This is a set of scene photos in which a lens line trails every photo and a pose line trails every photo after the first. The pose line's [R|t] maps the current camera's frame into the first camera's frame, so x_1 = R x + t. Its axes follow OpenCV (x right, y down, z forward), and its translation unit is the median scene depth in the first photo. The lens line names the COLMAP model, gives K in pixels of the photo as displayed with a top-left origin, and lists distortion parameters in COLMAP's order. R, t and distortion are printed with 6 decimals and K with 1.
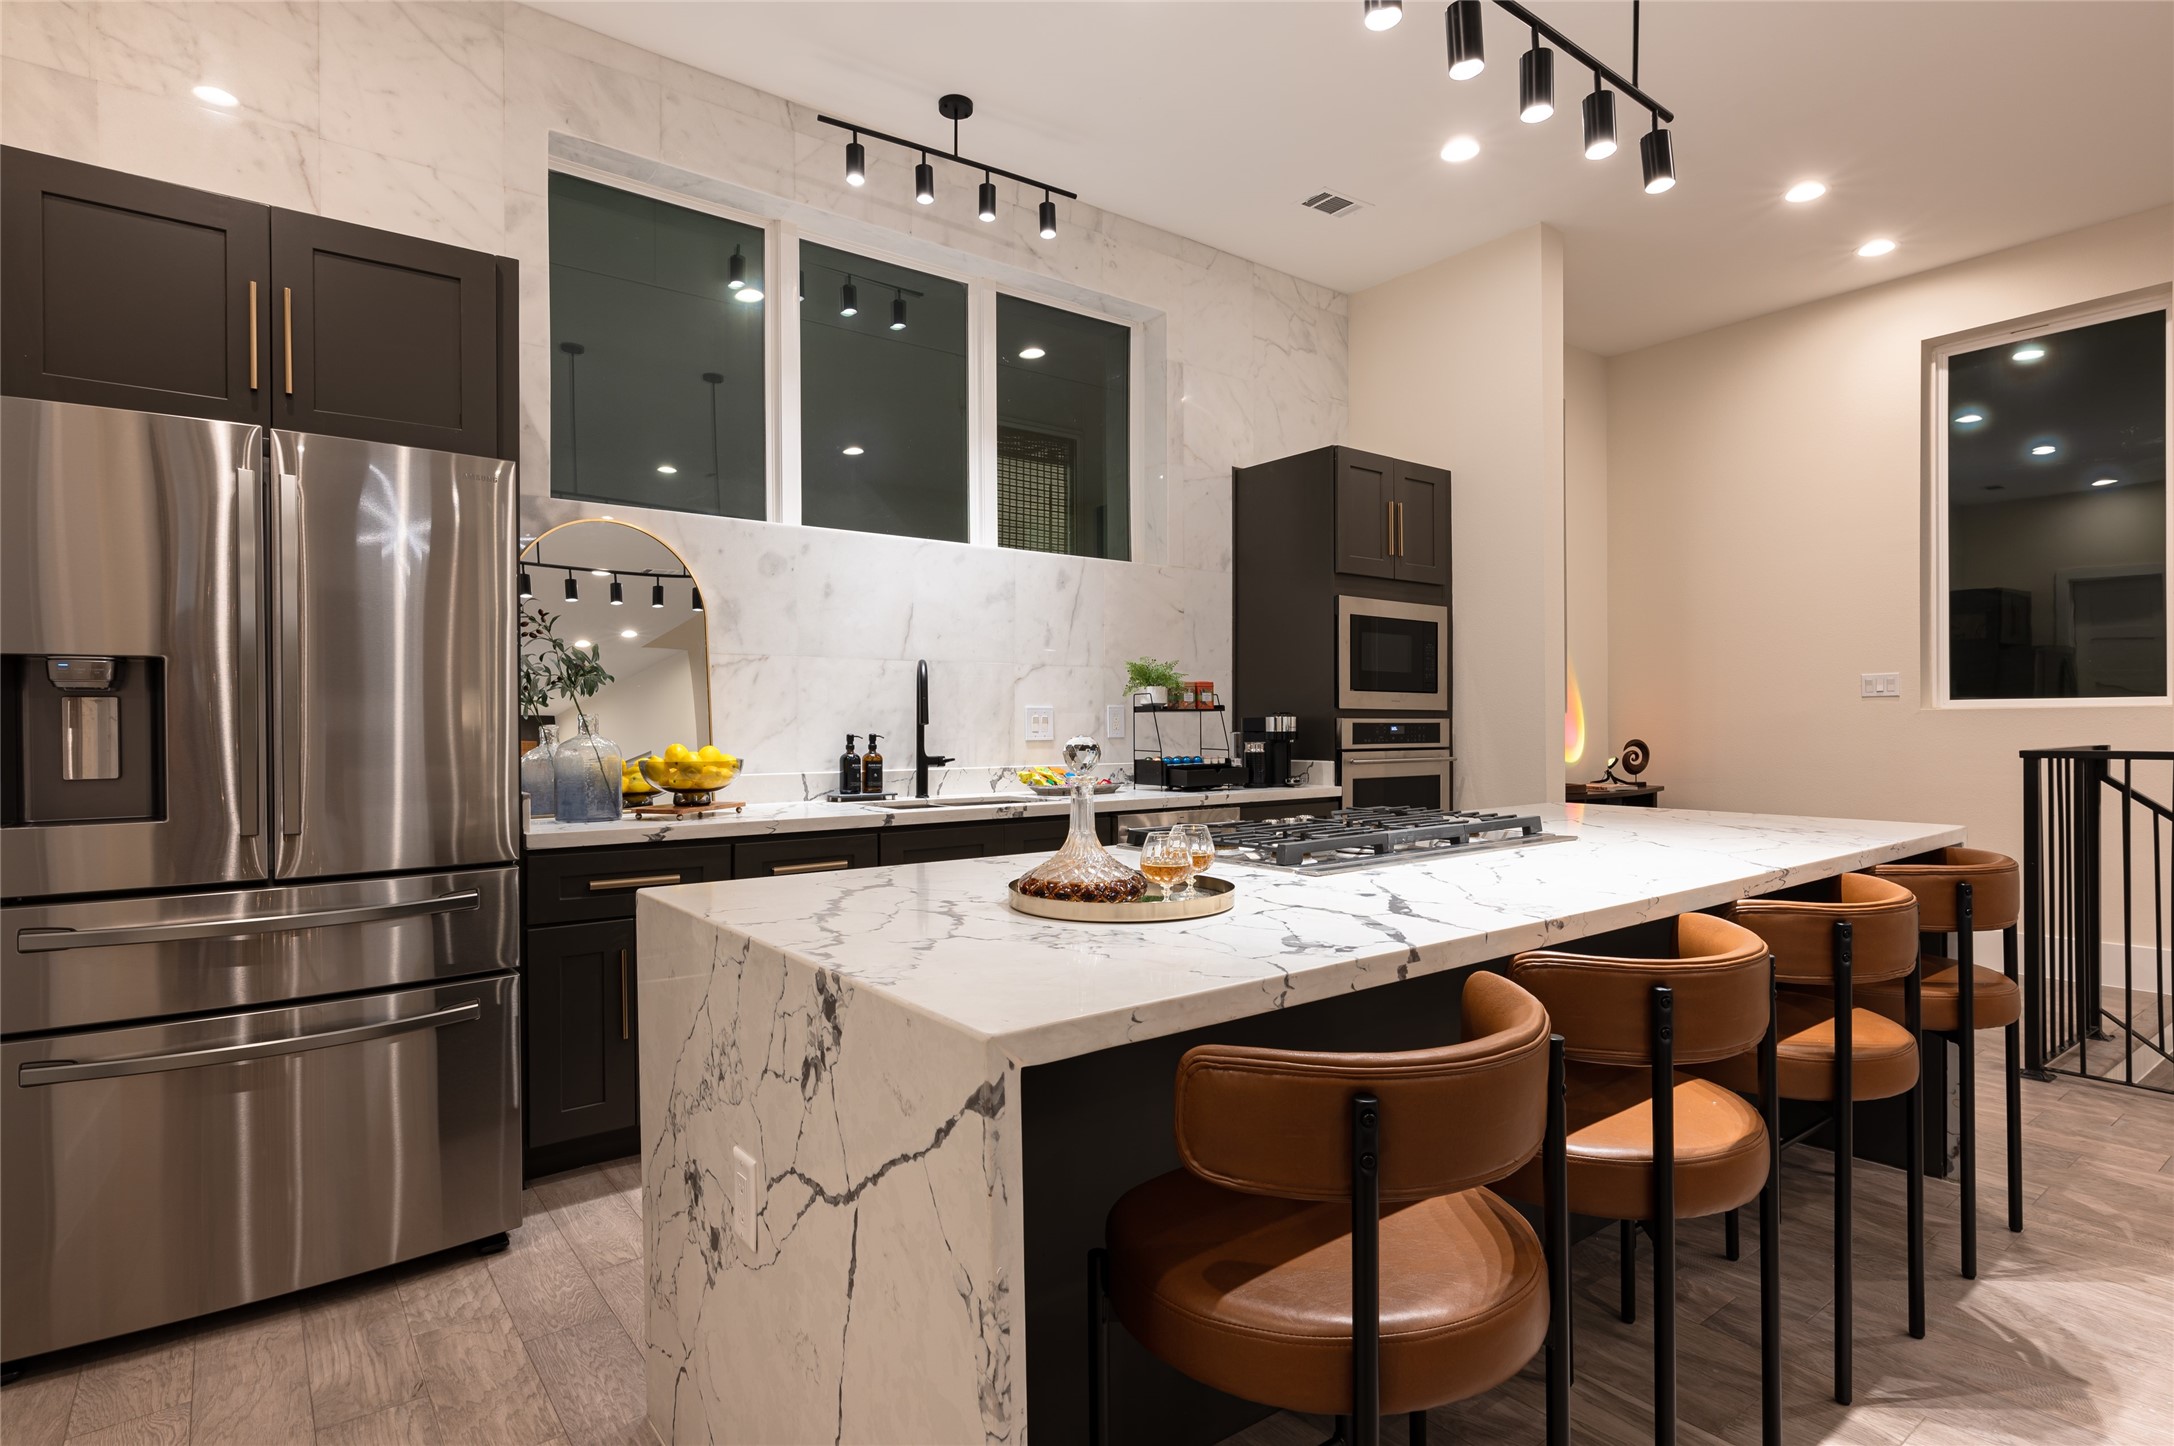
lens RADIAL K [[1142.0, 0, 1082.3], [0, 1142.0, 723.4], [0, 0, 1]] dist [-0.006129, 0.002087]
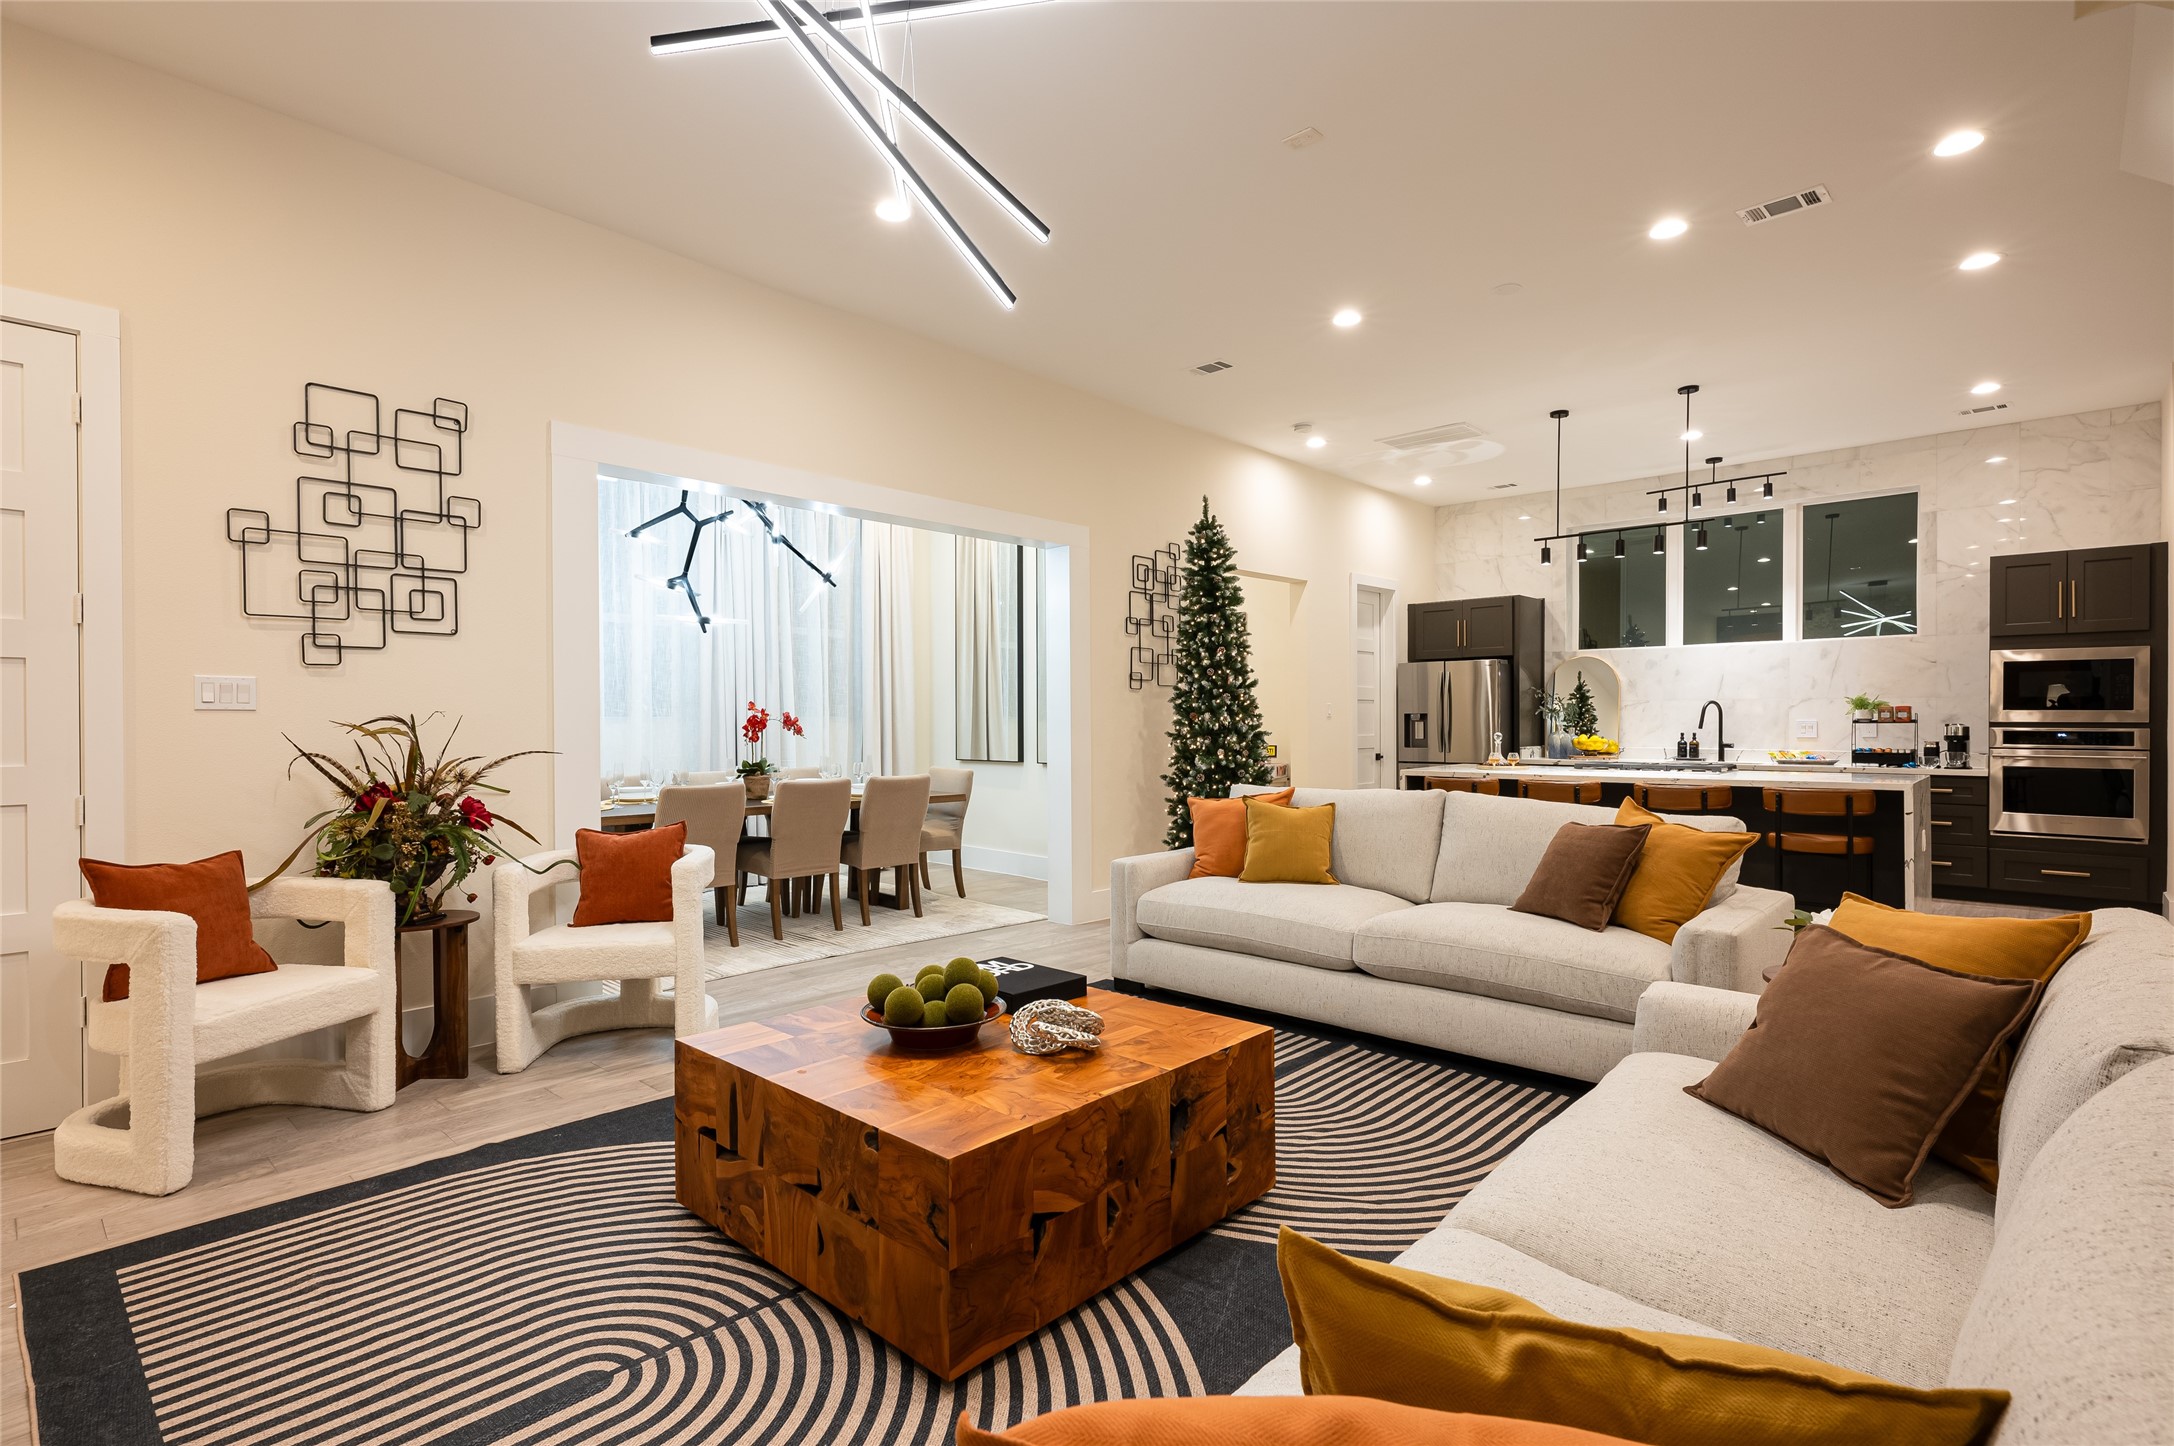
lens RADIAL K [[1039.1, 0, 1087.5], [0, 1039.1, 724.1], [0, 0, 1]] dist [-0.000876, 0.000847]
pose [[0.148963, 0.008588, -0.988806, 1.582770], [0.002416, 0.999956, 0.009049, -0.027641], [0.988840, -0.003737, 0.148935, -0.498740]]
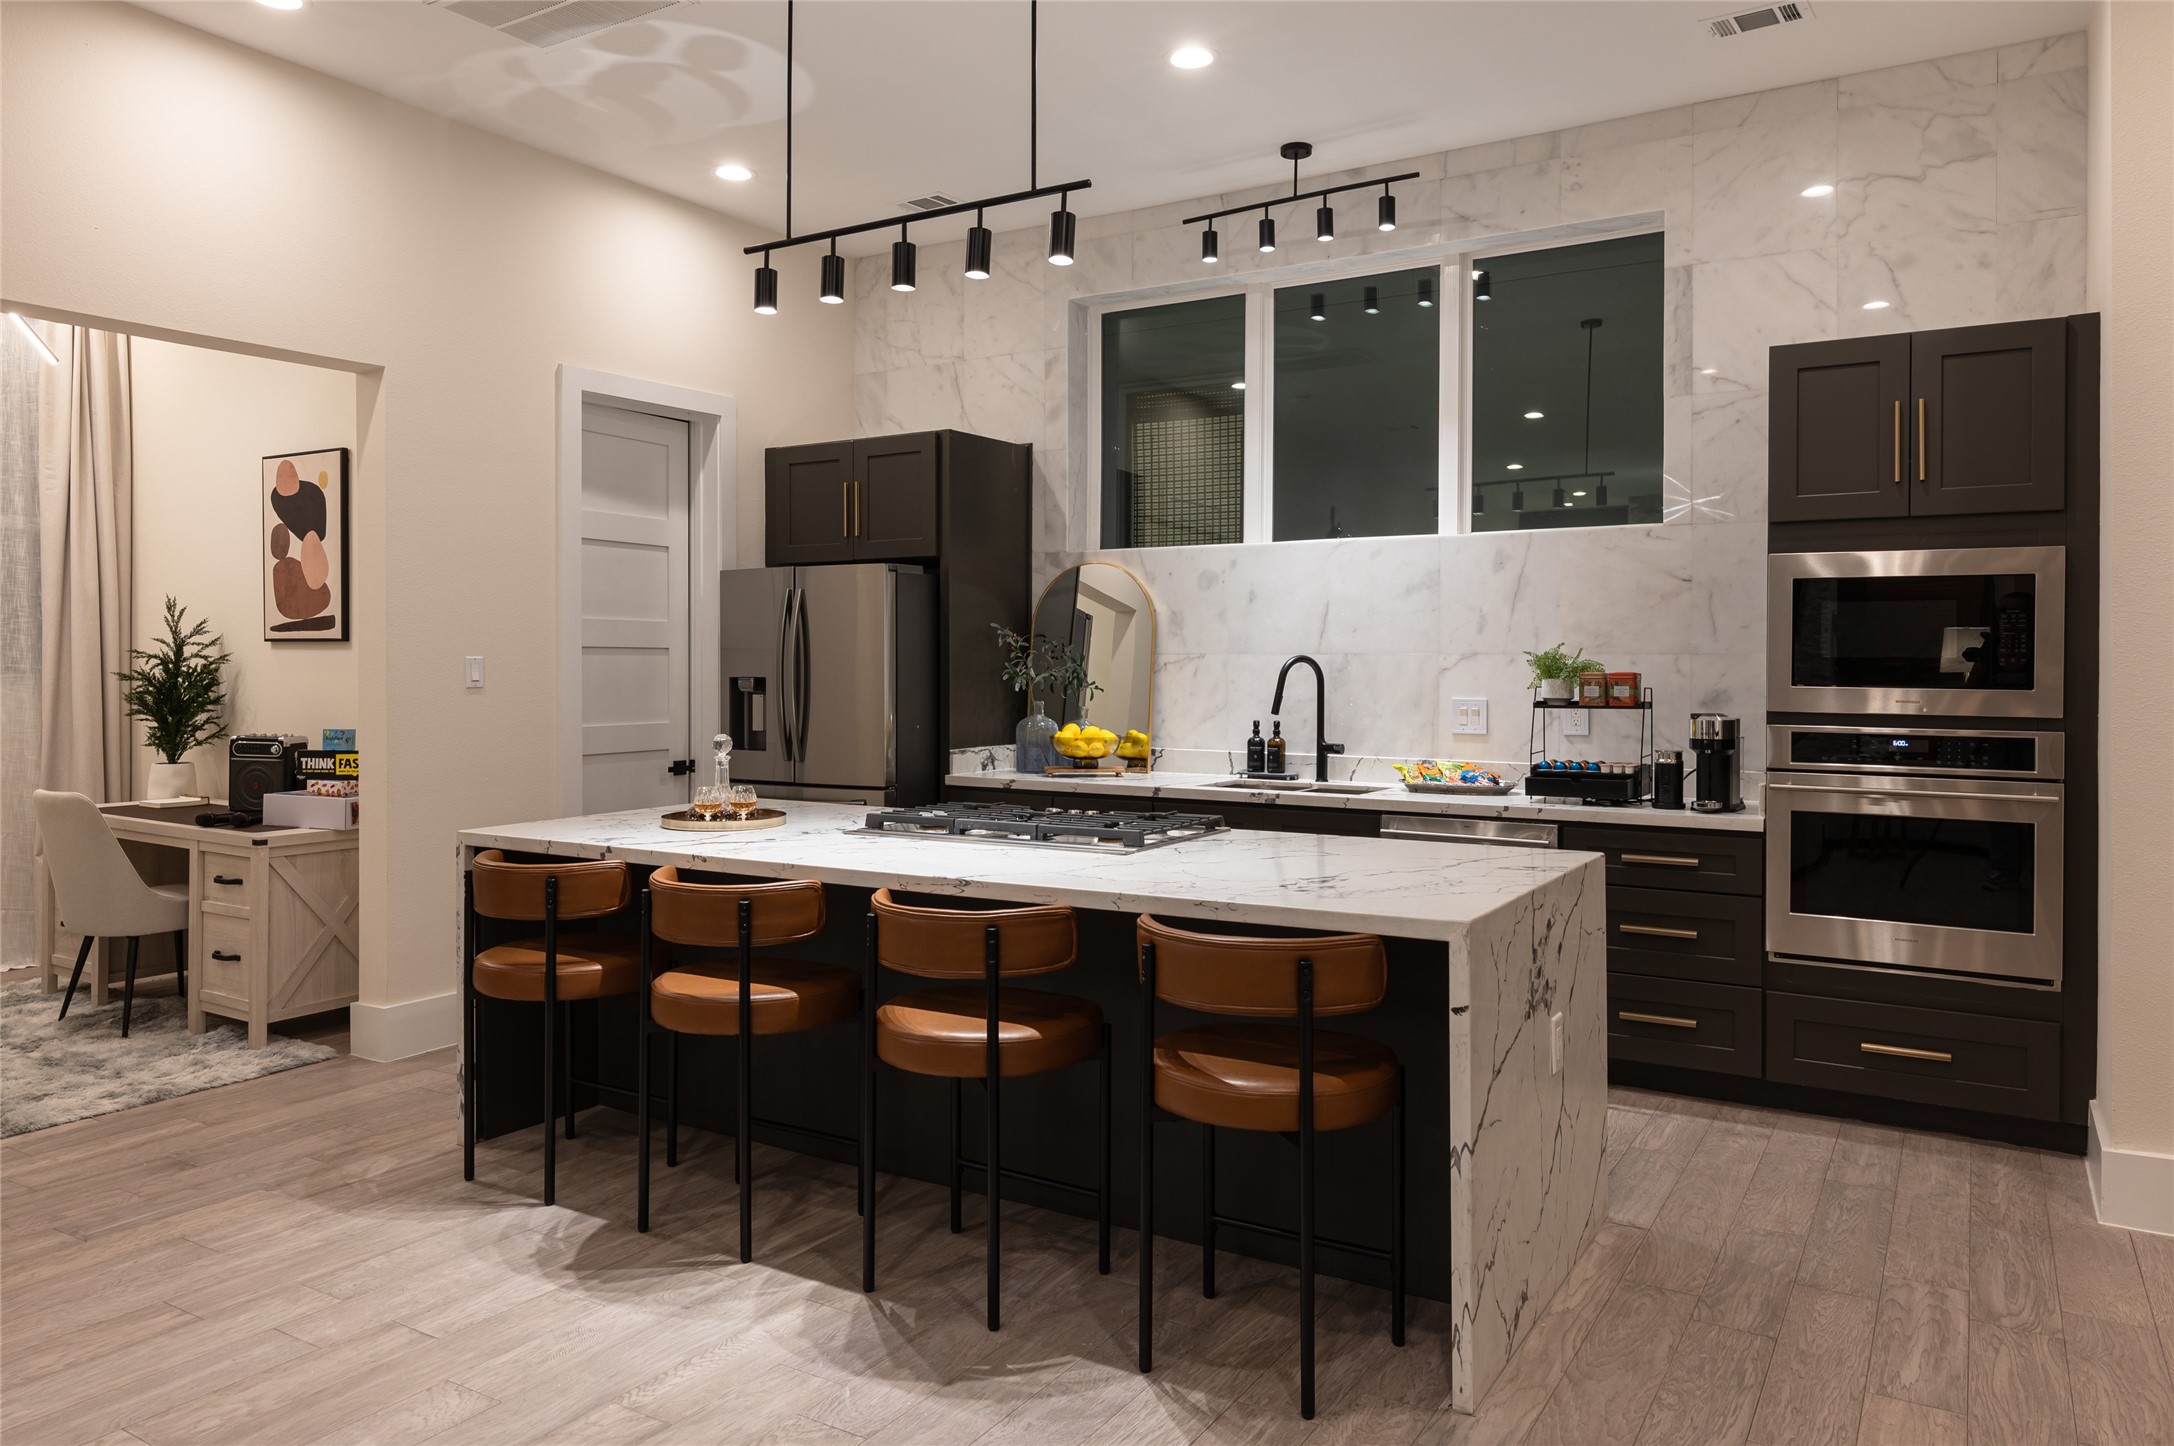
lens RADIAL K [[1458.8, 0, 1091.5], [0, 1458.8, 660.6], [0, 0, 1]] dist [-0.000896, 0.001172]
pose [[0.343069, 0.003756, -0.939303, 1.015705], [-0.003267, 0.999991, 0.002806, -0.049421], [0.939305, 0.002106, 0.343078, 0.300399]]
